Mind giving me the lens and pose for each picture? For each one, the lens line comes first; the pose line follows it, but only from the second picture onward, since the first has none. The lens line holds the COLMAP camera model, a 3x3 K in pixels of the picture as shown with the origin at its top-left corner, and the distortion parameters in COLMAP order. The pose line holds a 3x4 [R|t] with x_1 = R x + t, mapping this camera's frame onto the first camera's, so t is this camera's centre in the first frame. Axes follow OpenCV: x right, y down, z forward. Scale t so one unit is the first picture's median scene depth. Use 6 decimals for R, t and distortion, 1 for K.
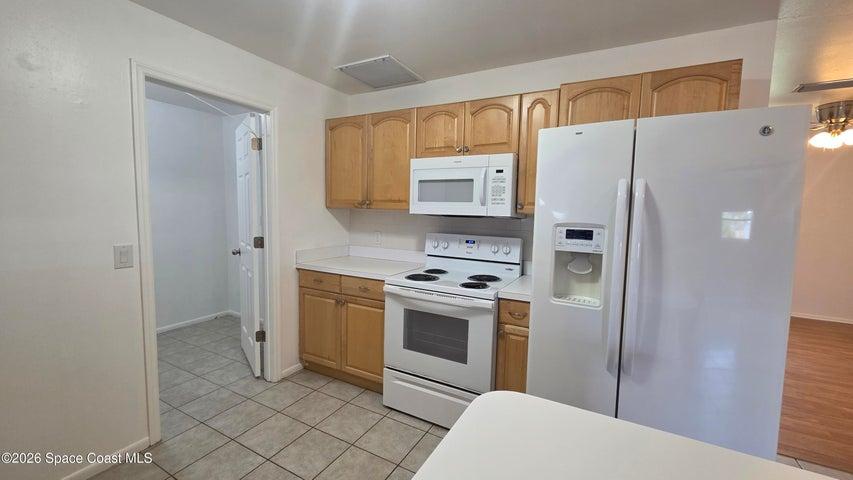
lens RADIAL K [[350.1, 0, 427.6], [0, 350.1, 236.4], [0, 0, 1]] dist [-0.006174, 0.000356]
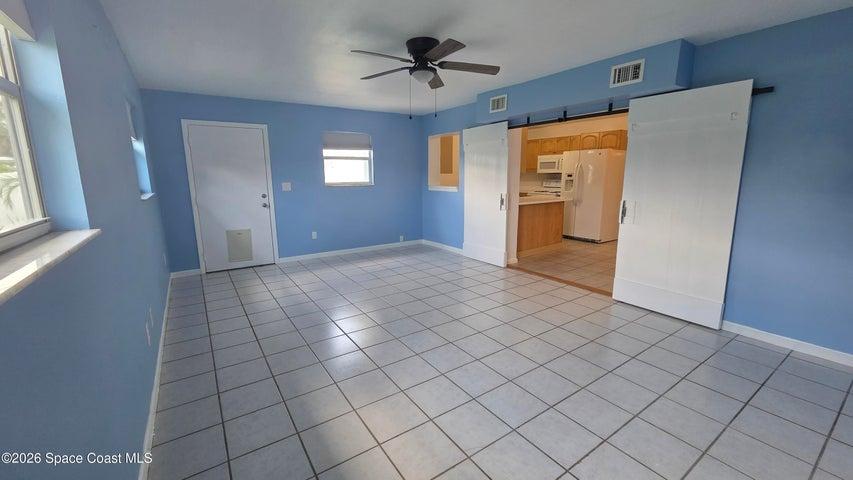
lens RADIAL K [[350.1, 0, 431.2], [0, 350.1, 241.0], [0, 0, 1]] dist [-0.006174, 0.000356]
pose [[0.896913, 0.057685, -0.438428, 0.531766], [-0.012760, 0.994418, 0.104734, 0.235866], [0.442022, -0.088343, 0.892643, -2.394432]]
